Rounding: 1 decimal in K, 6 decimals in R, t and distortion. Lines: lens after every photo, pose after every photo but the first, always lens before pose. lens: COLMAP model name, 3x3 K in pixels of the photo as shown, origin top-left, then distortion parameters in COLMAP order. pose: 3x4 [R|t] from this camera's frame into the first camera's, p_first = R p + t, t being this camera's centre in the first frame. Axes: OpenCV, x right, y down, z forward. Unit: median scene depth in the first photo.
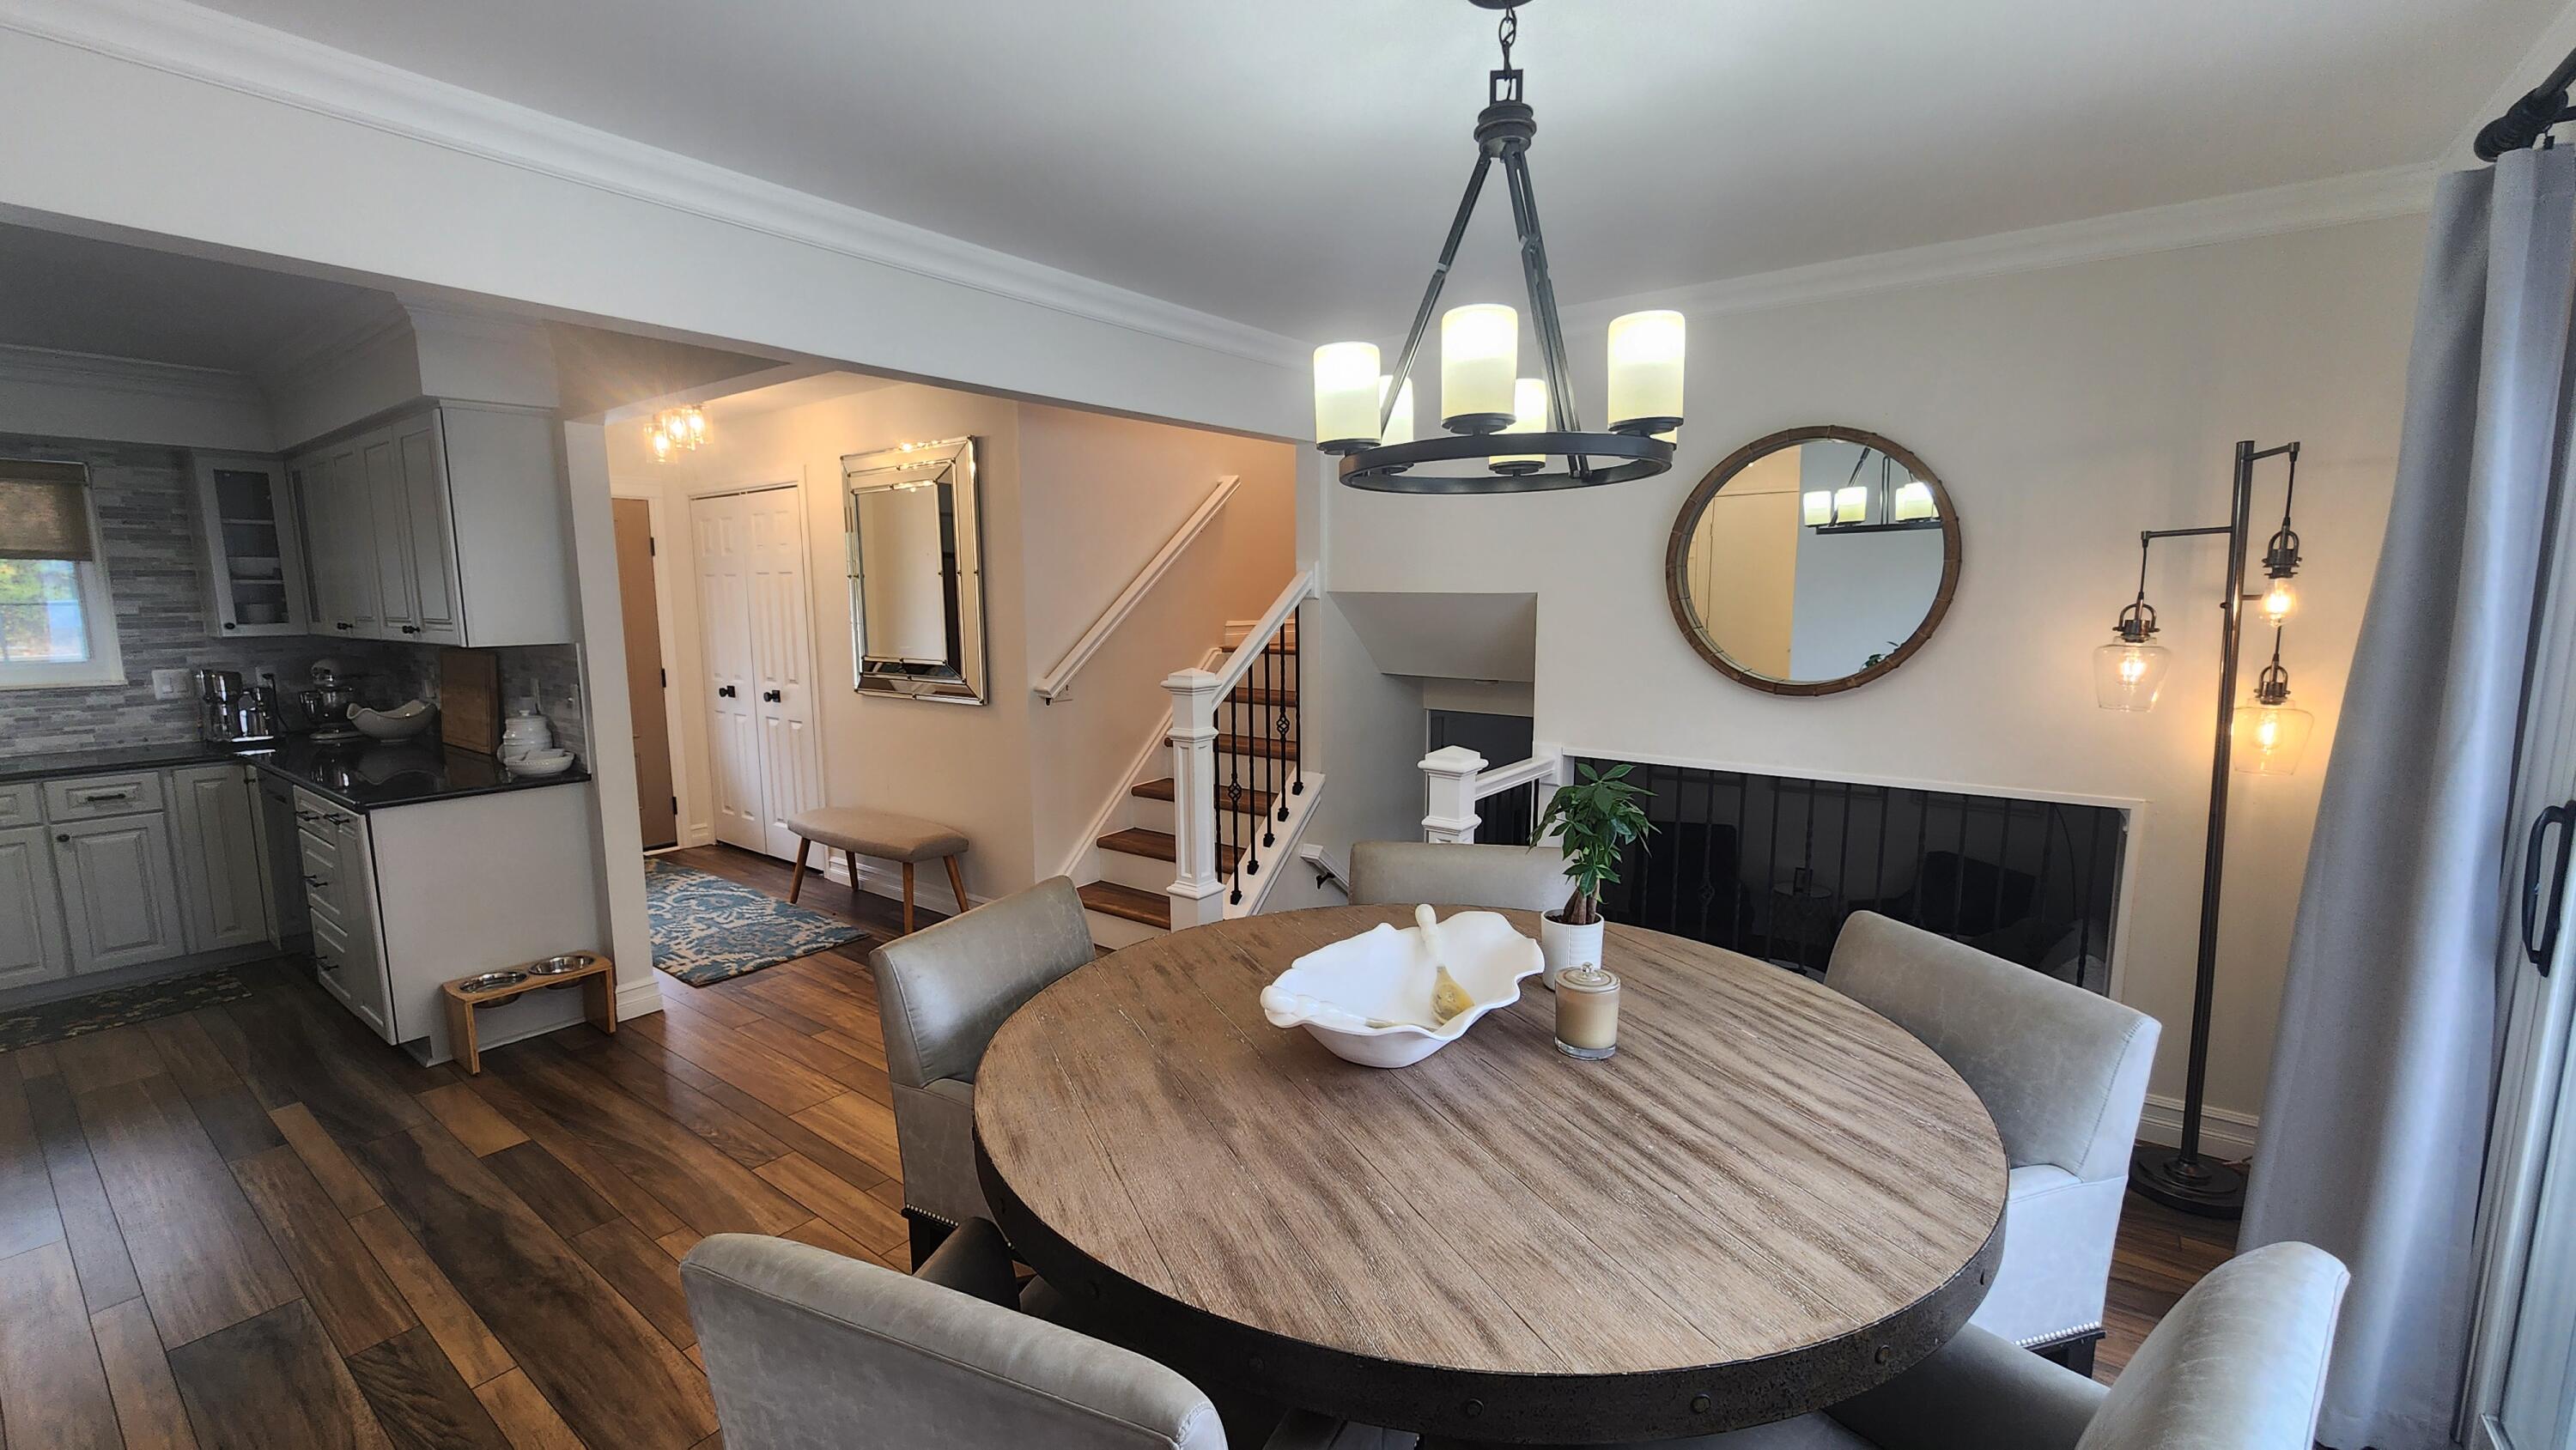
lens RADIAL K [[1052.8, 0, 1279.1], [0, 1052.8, 733.3], [0, 0, 1]] dist [-0.000113, 0.000135]
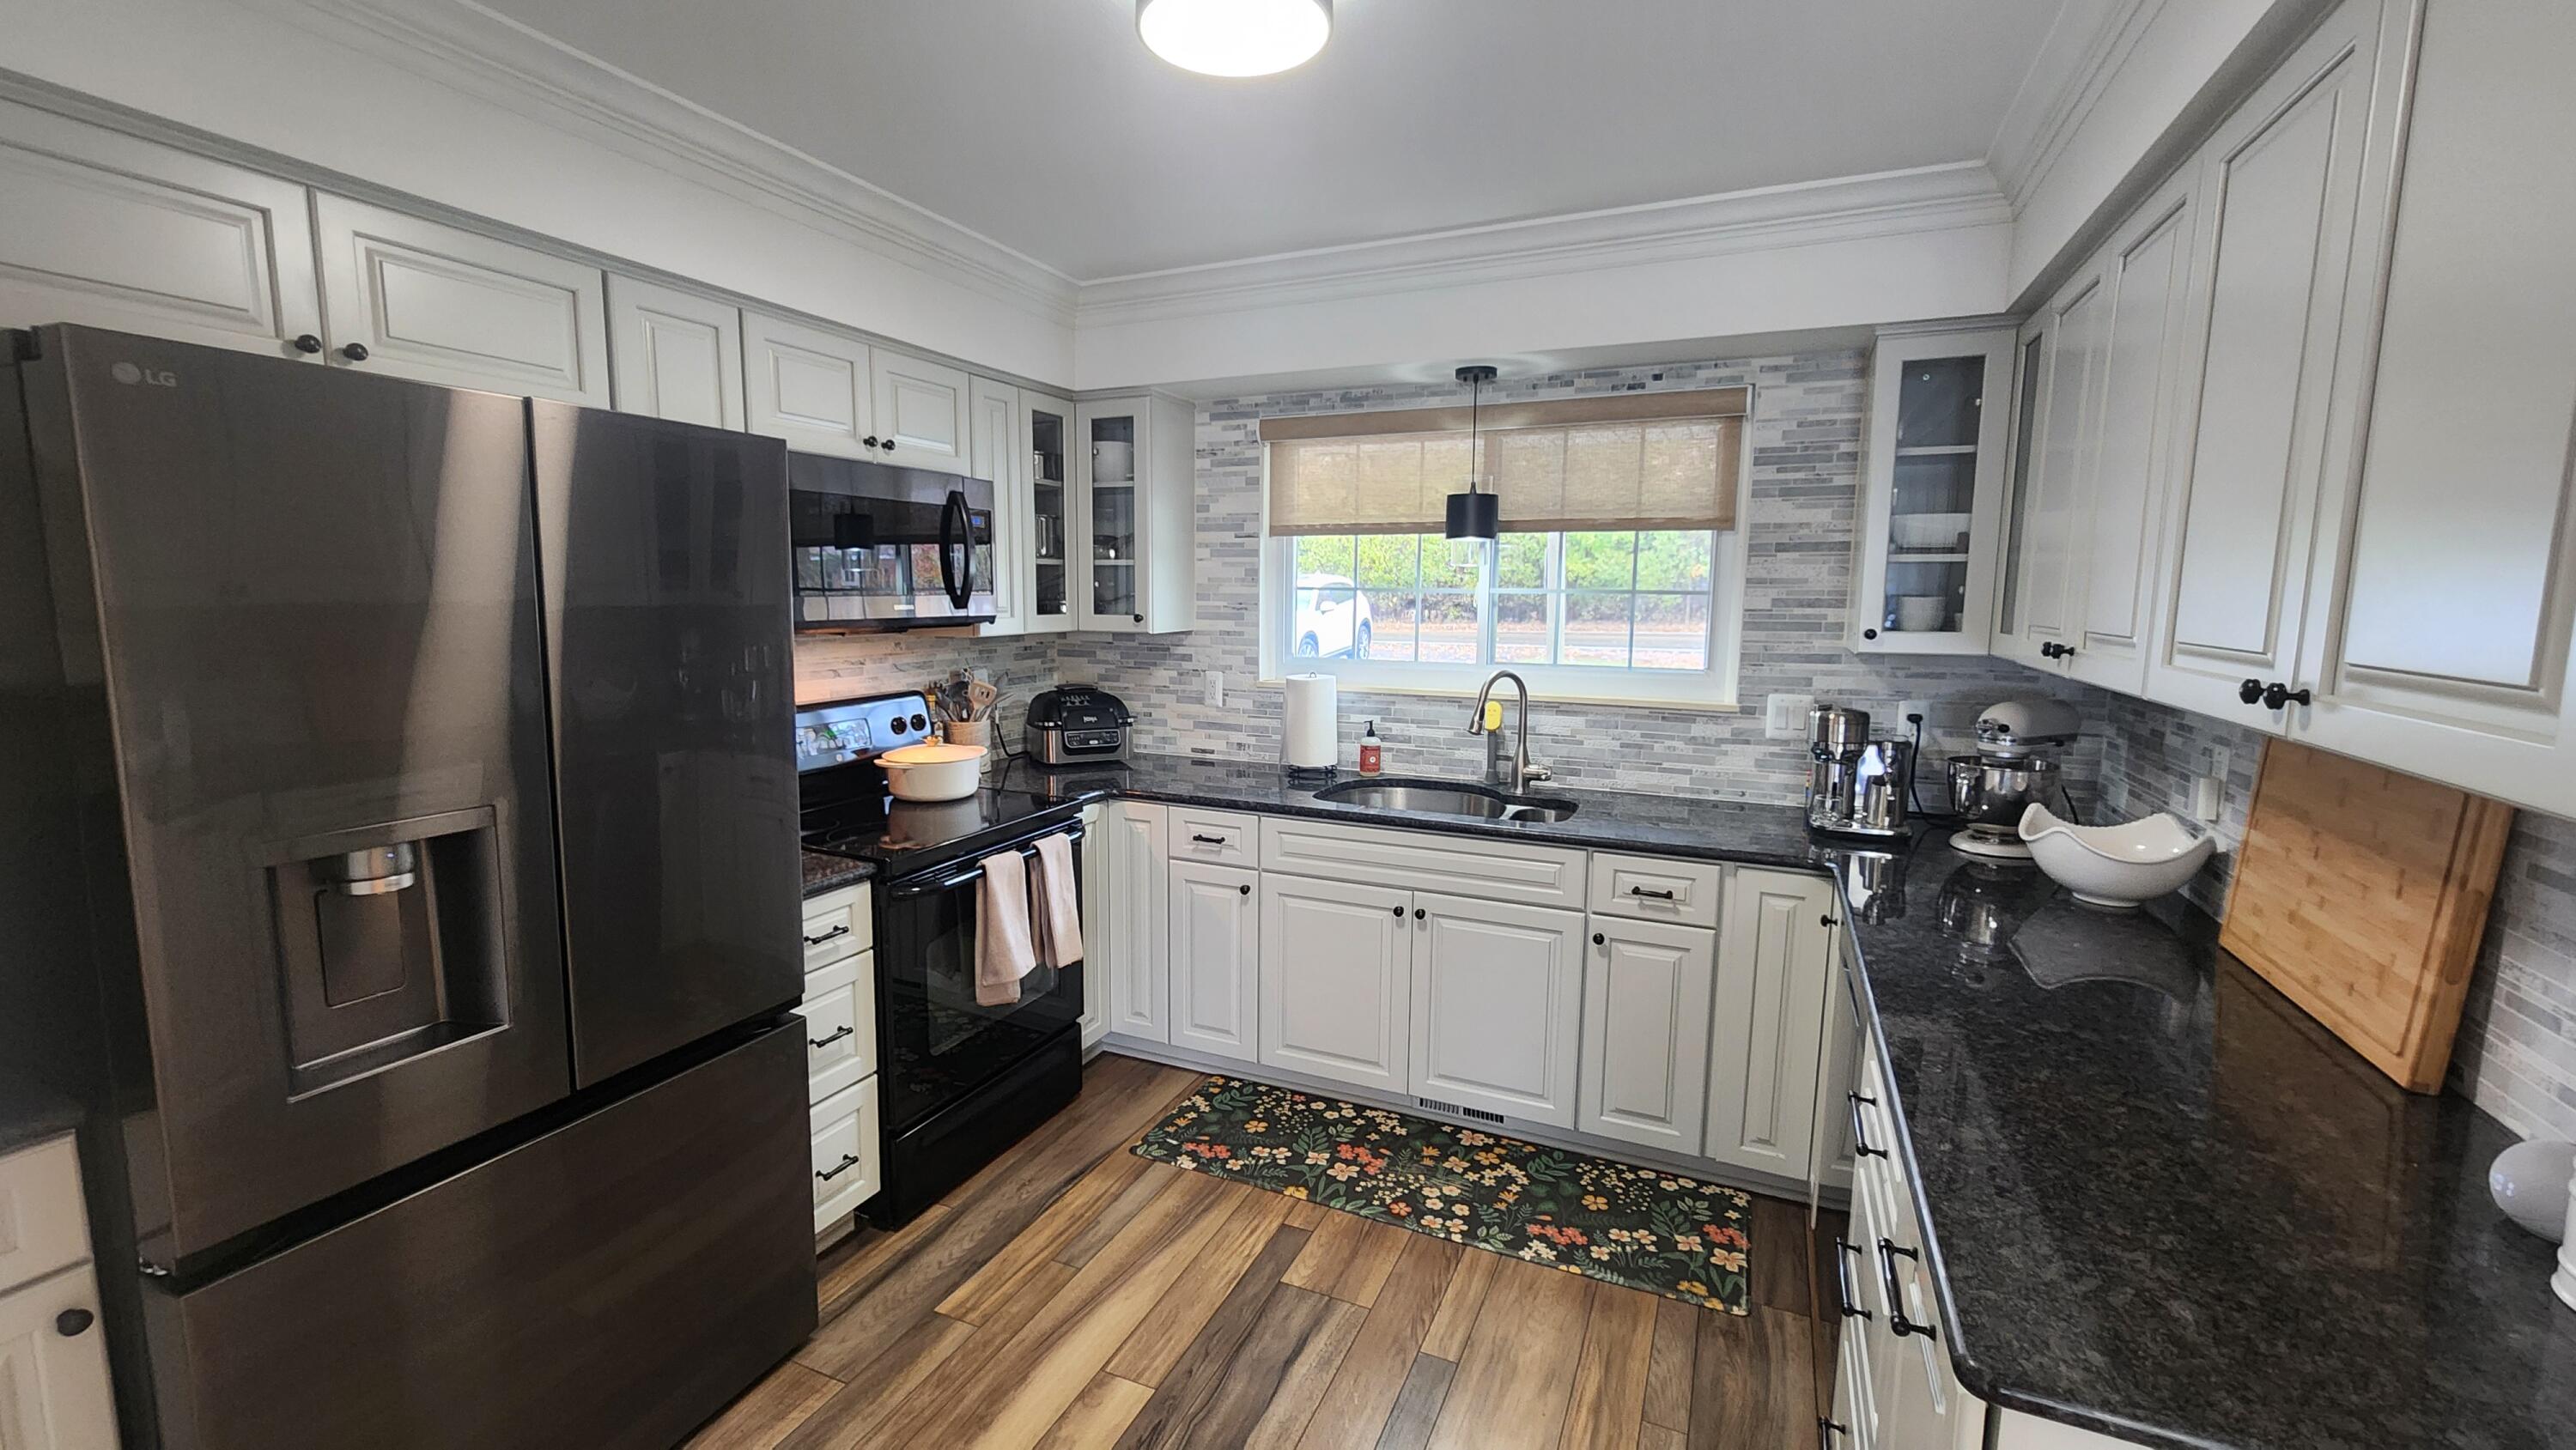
lens RADIAL K [[1063.3, 0, 1266.3], [0, 1063.3, 736.5], [0, 0, 1]] dist [0.000416, -0.000509]
pose [[0.218669, 0.144514, -0.965039, -0.494805], [-0.138740, 0.983530, 0.115846, -0.068056], [0.965886, 0.108558, 0.235117, 0.545817]]
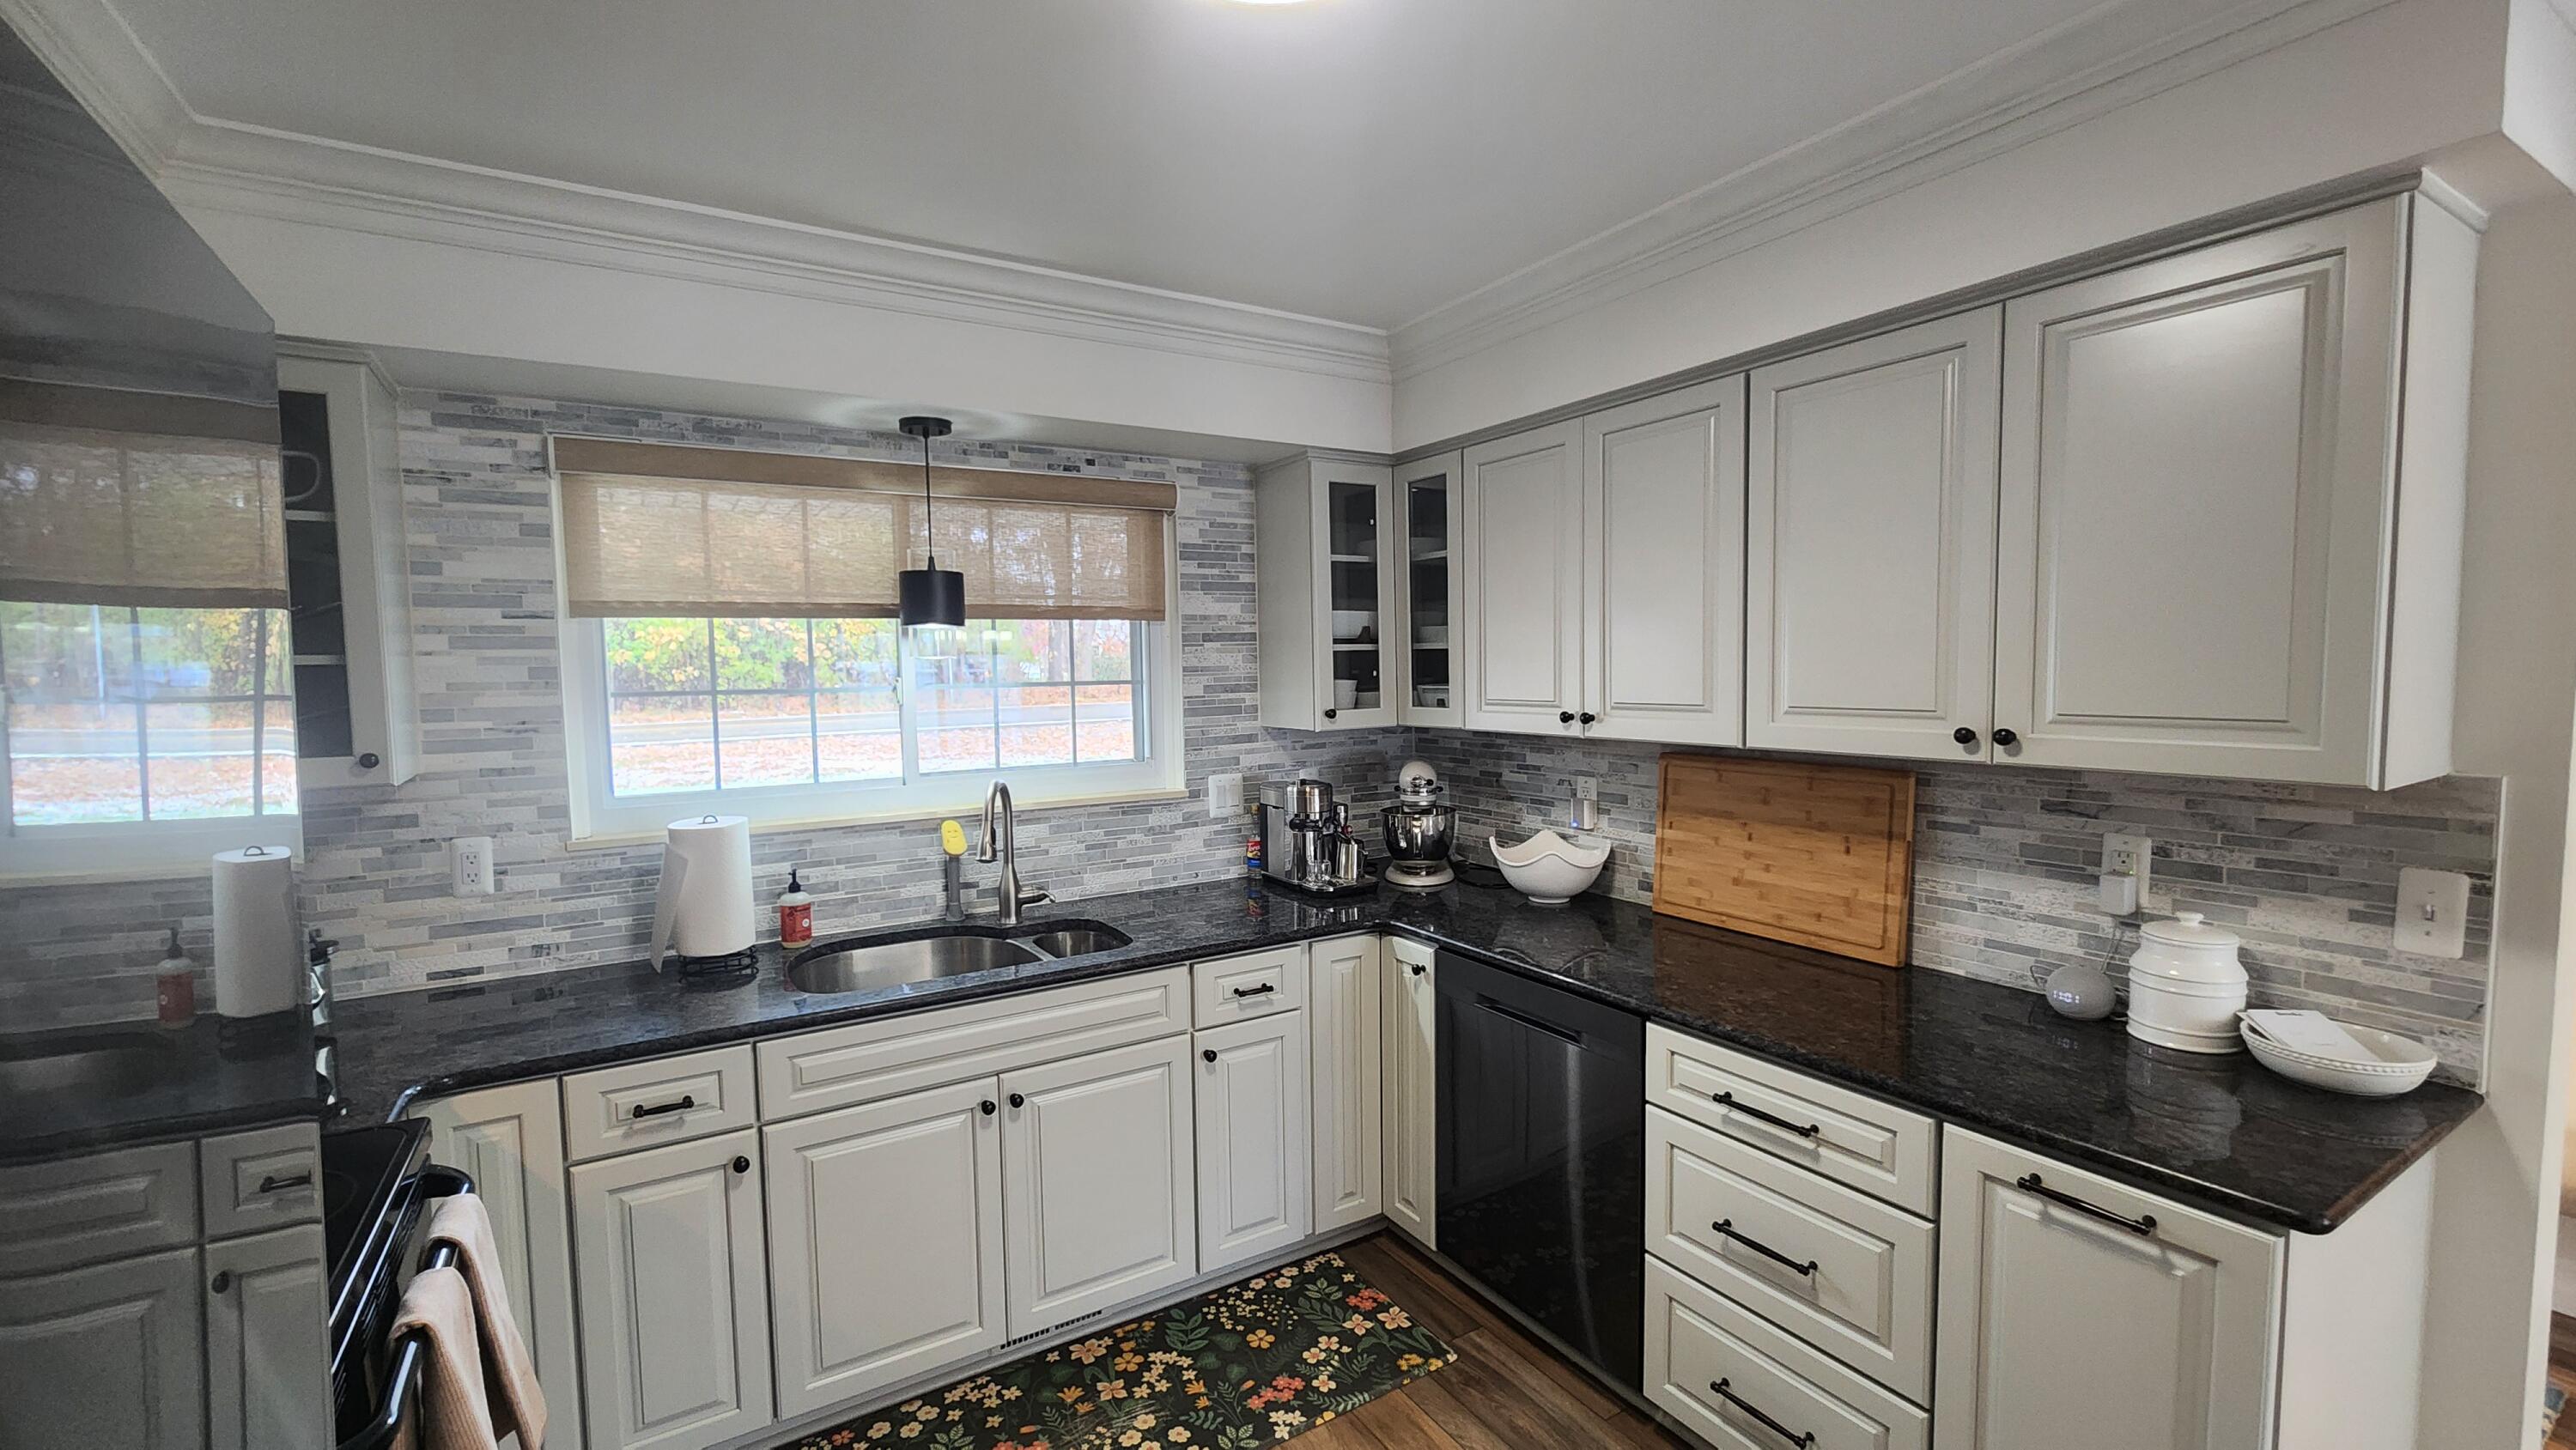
lens RADIAL K [[1063.3, 0, 1266.3], [0, 1063.3, 736.5], [0, 0, 1]] dist [0.000416, -0.000509]
pose [[0.929218, 0.015483, -0.369208, -0.786586], [-0.037643, 0.997890, -0.052893, -0.050696], [0.367610, 0.063047, 0.927841, 0.364177]]
